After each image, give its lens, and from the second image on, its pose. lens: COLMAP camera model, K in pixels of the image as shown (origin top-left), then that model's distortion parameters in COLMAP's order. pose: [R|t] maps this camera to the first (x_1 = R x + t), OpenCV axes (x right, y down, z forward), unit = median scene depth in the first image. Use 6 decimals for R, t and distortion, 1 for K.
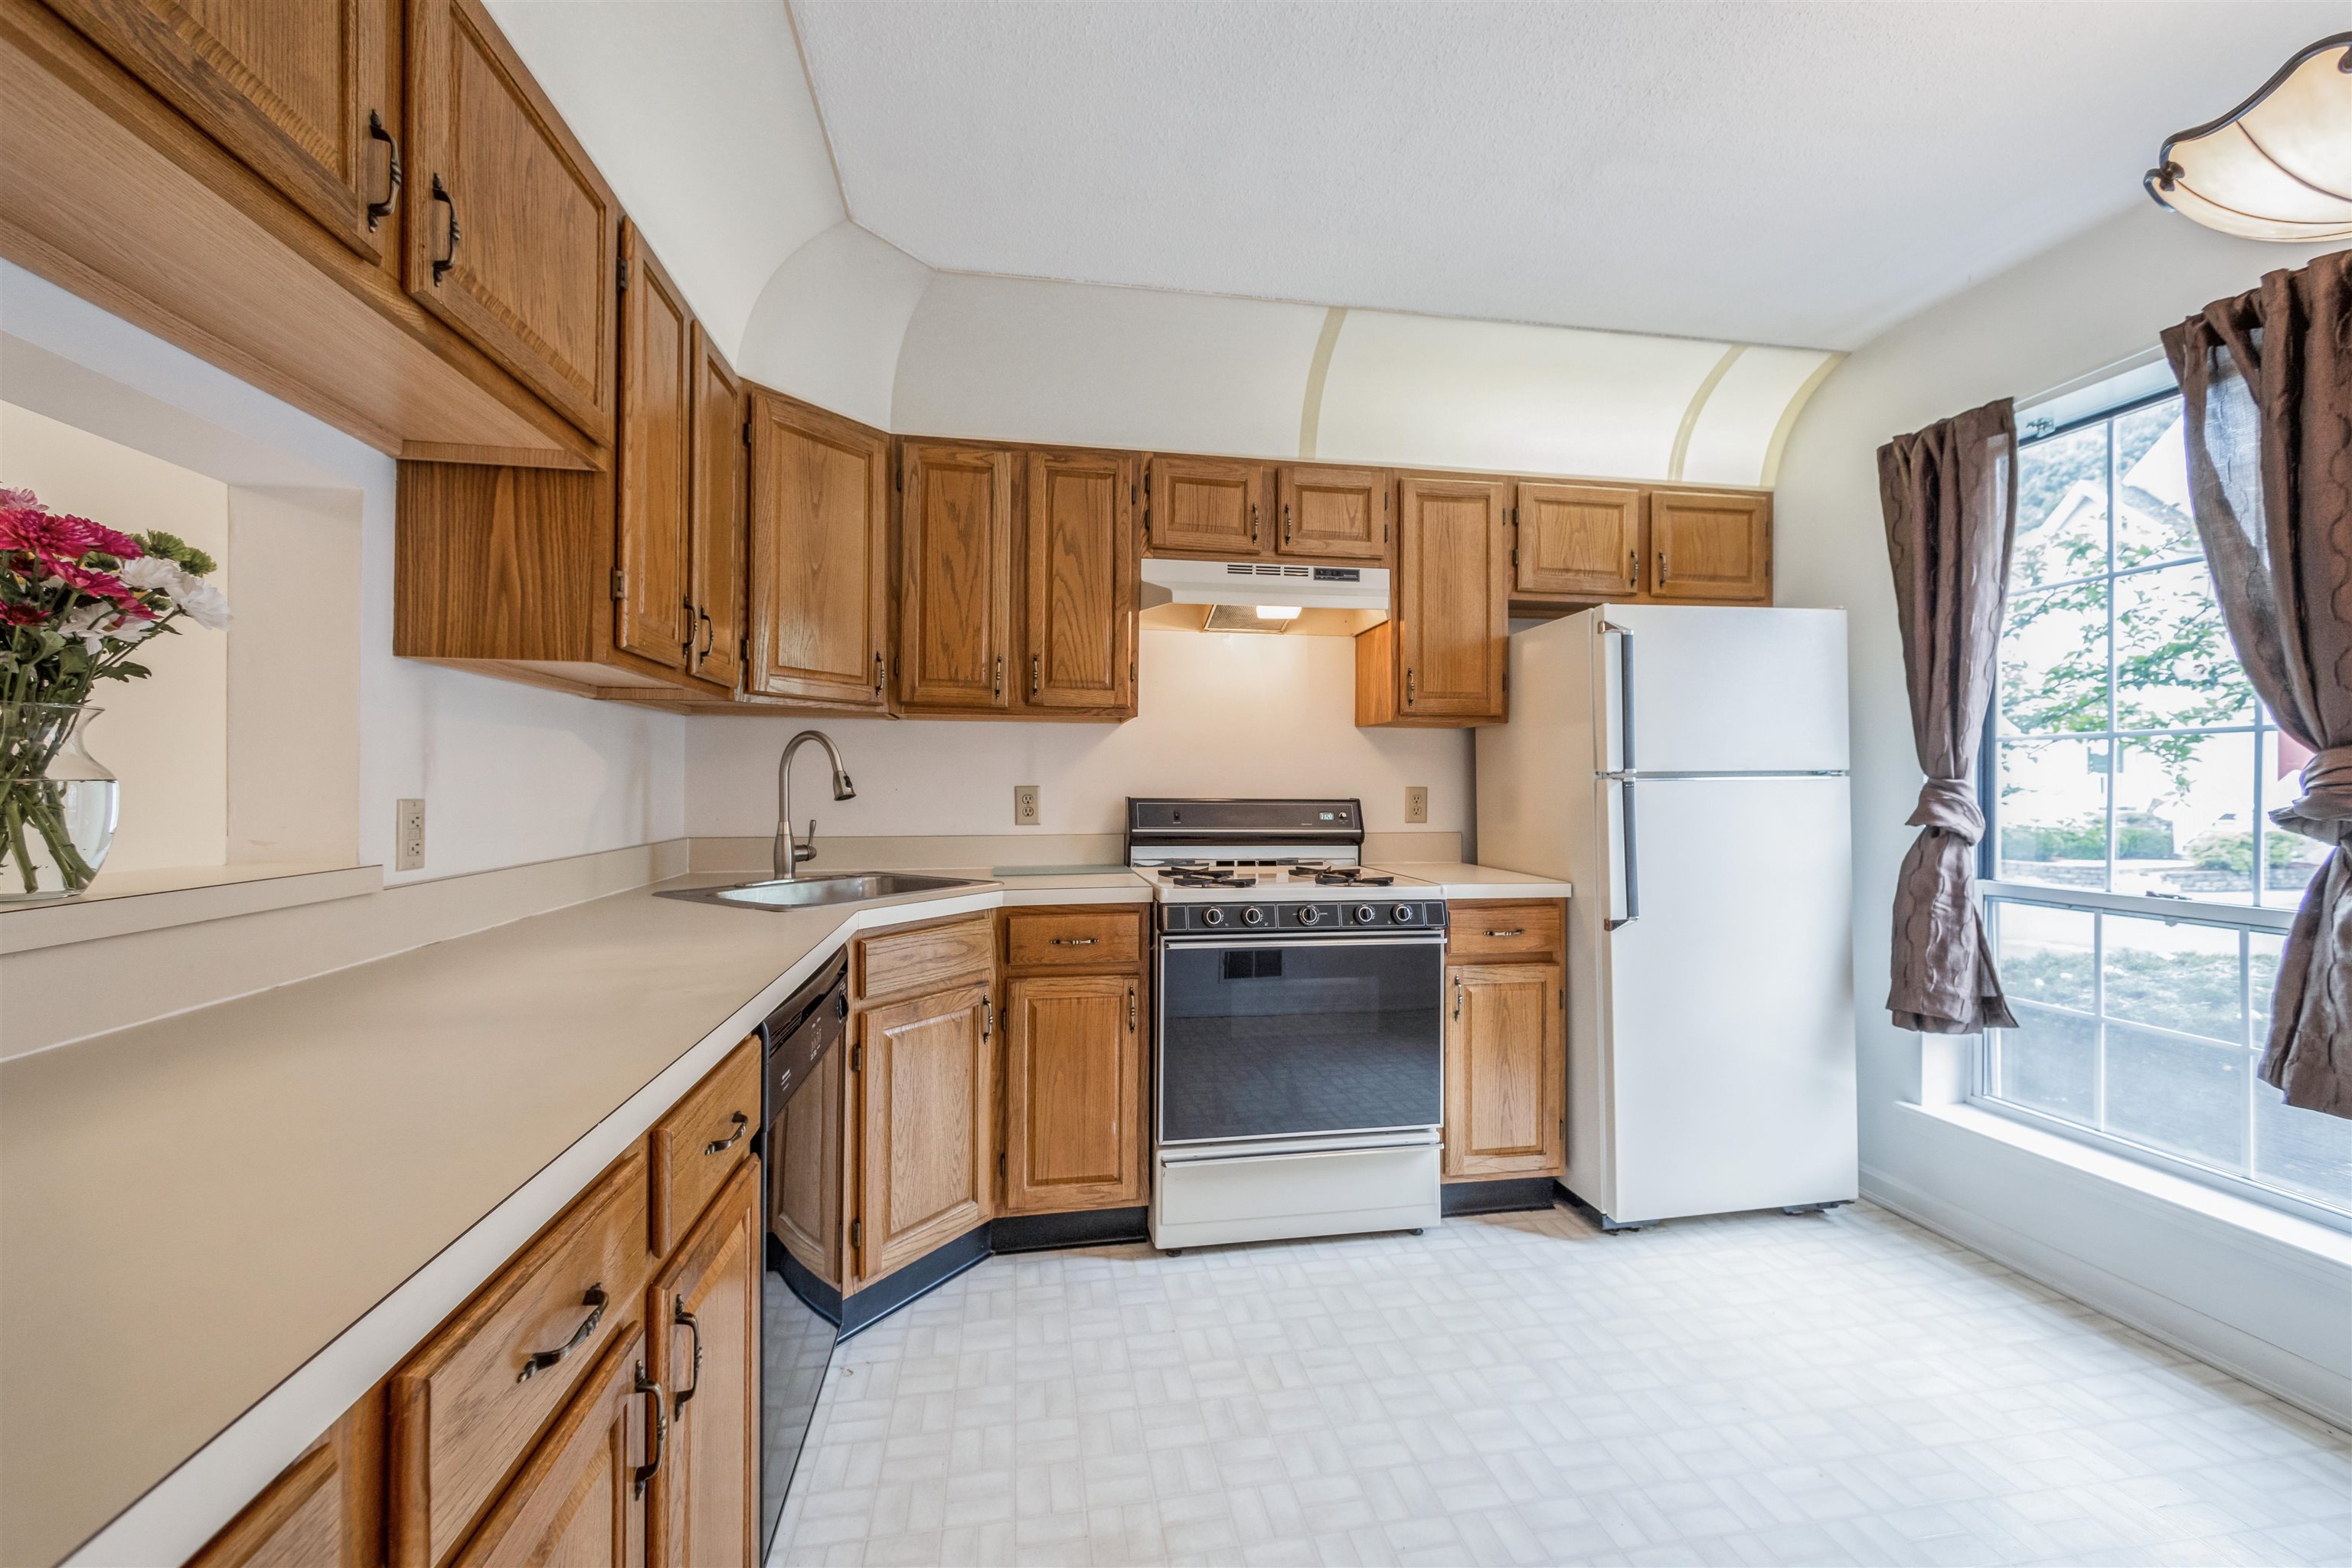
lens RADIAL K [[917.4, 0, 1184.5], [0, 917.4, 784.3], [0, 0, 1]] dist [0.017398, -0.001863]
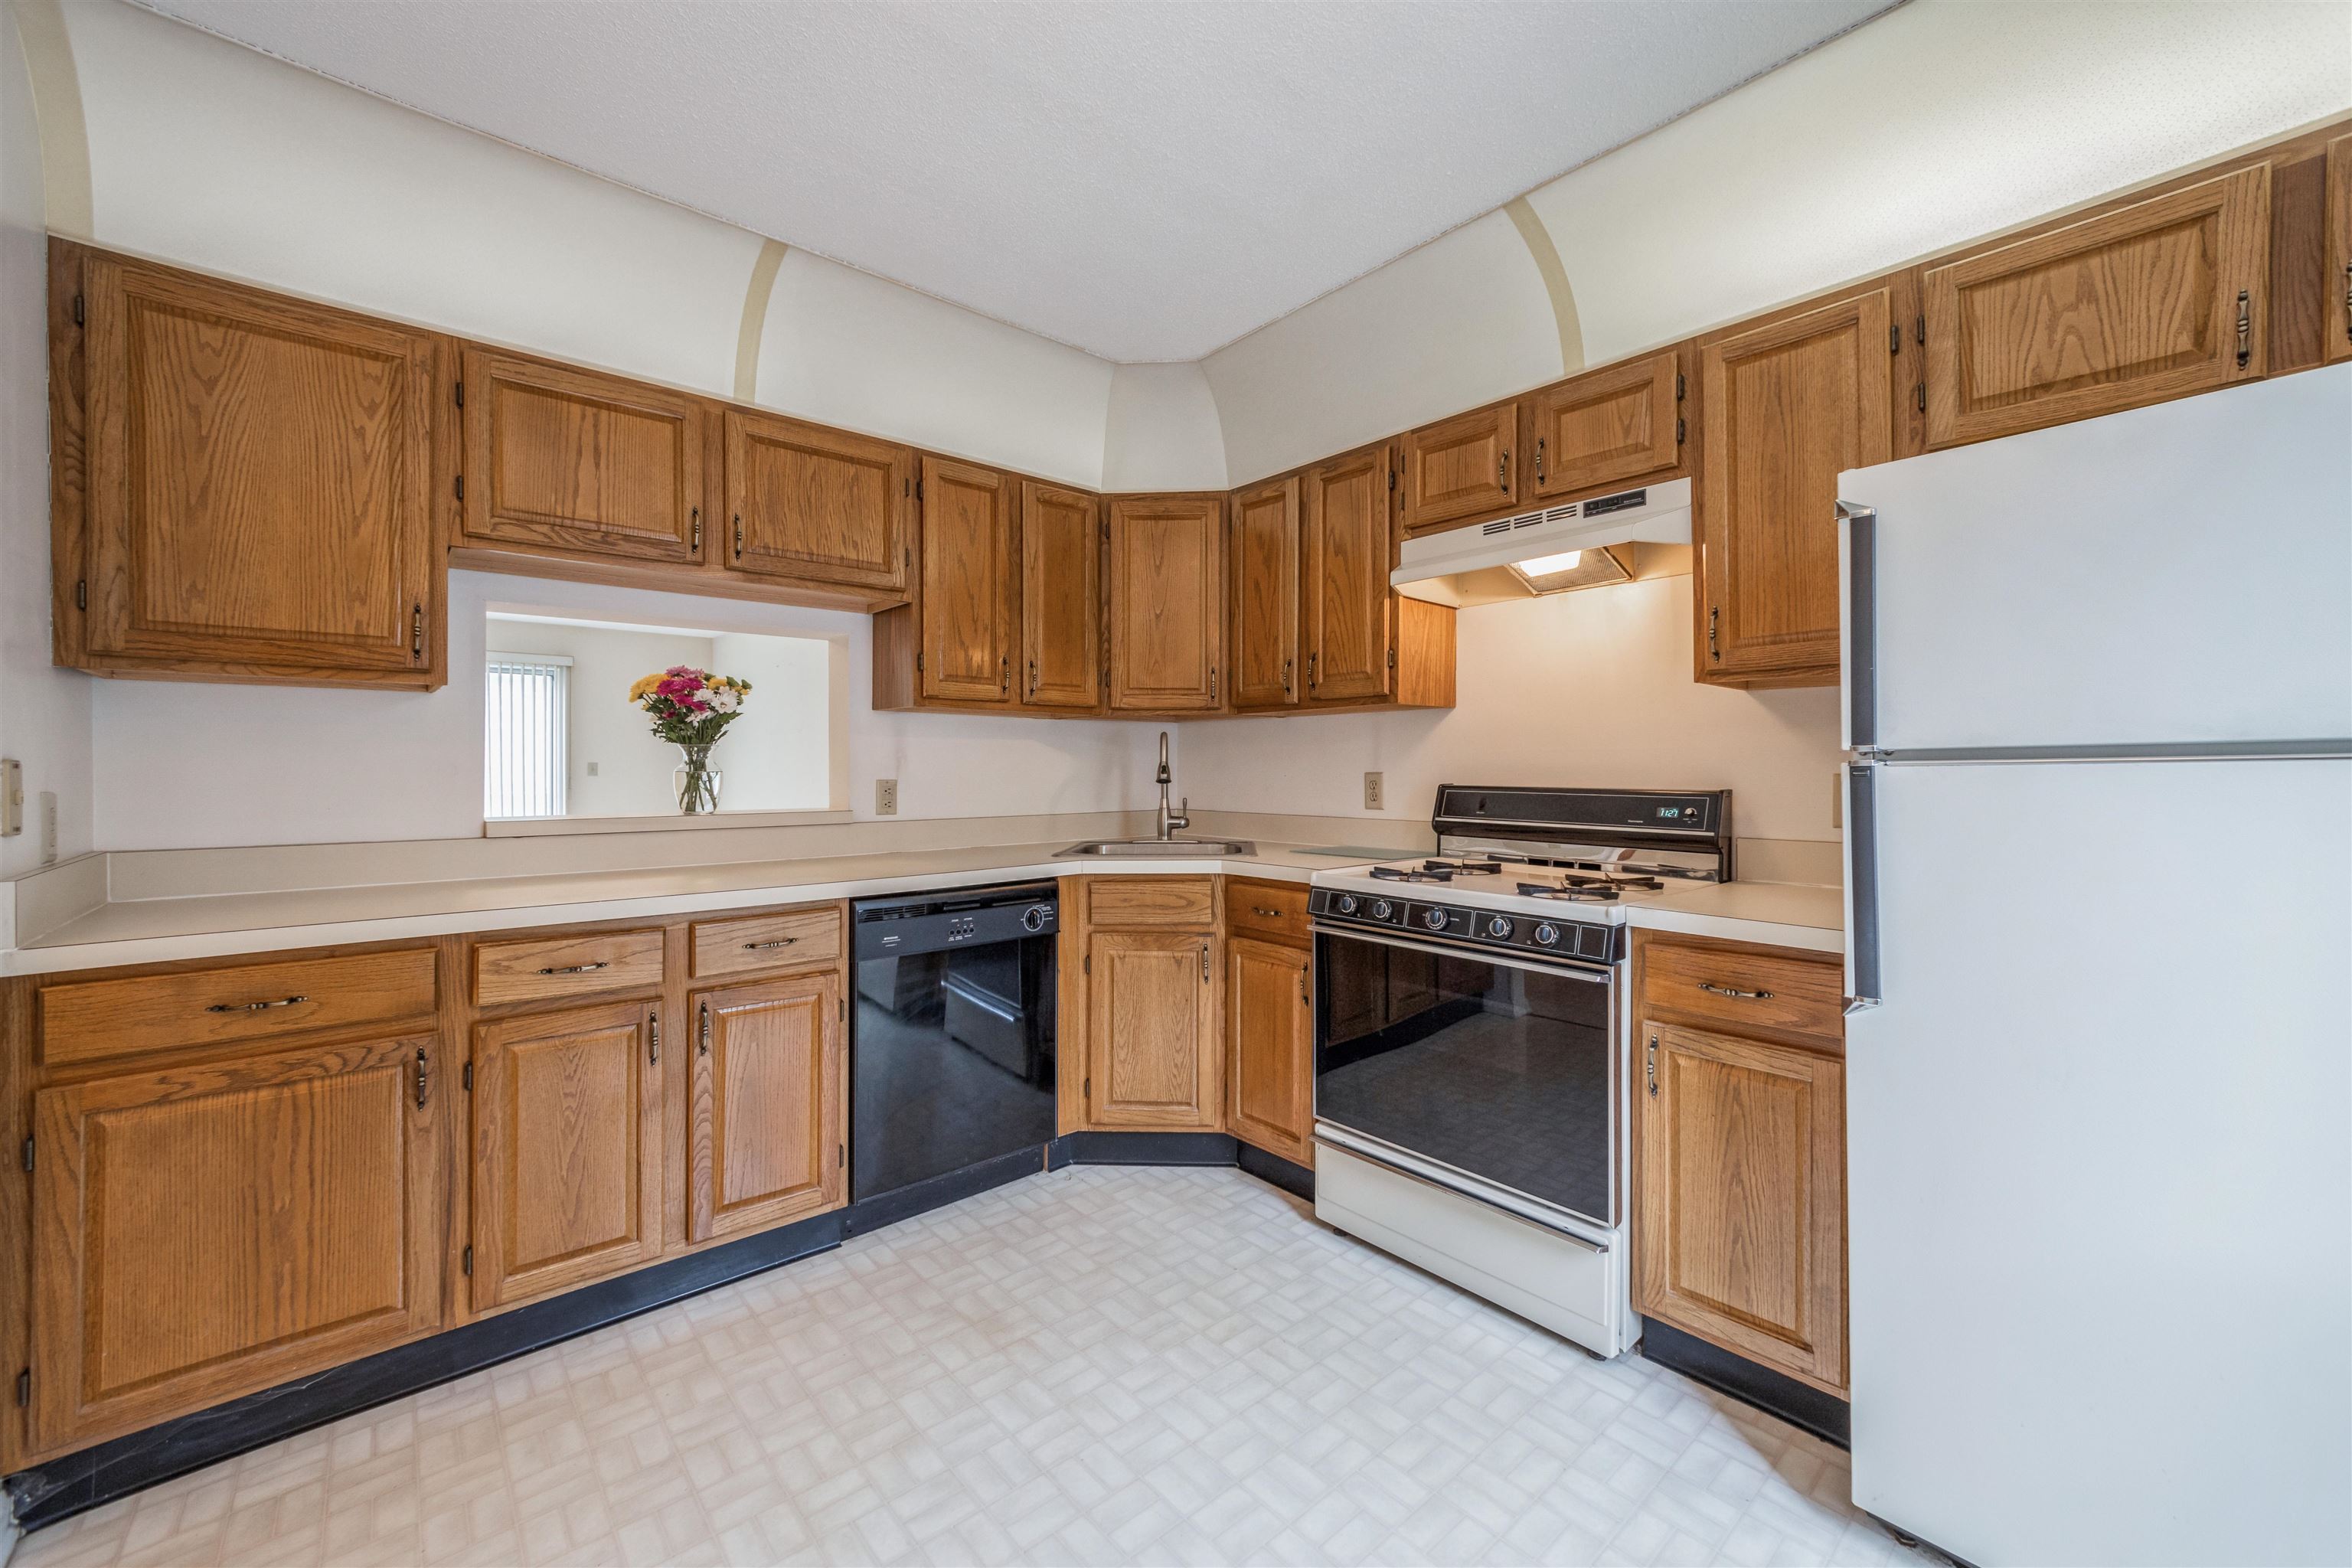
lens RADIAL K [[917.4, 0, 1192.0], [0, 917.4, 770.1], [0, 0, 1]] dist [0.017398, -0.001863]
pose [[0.525121, -0.000891, -0.851027, 0.724525], [0.004345, 0.999989, 0.001634, -0.003621], [0.851017, -0.004555, 0.525119, 0.308066]]
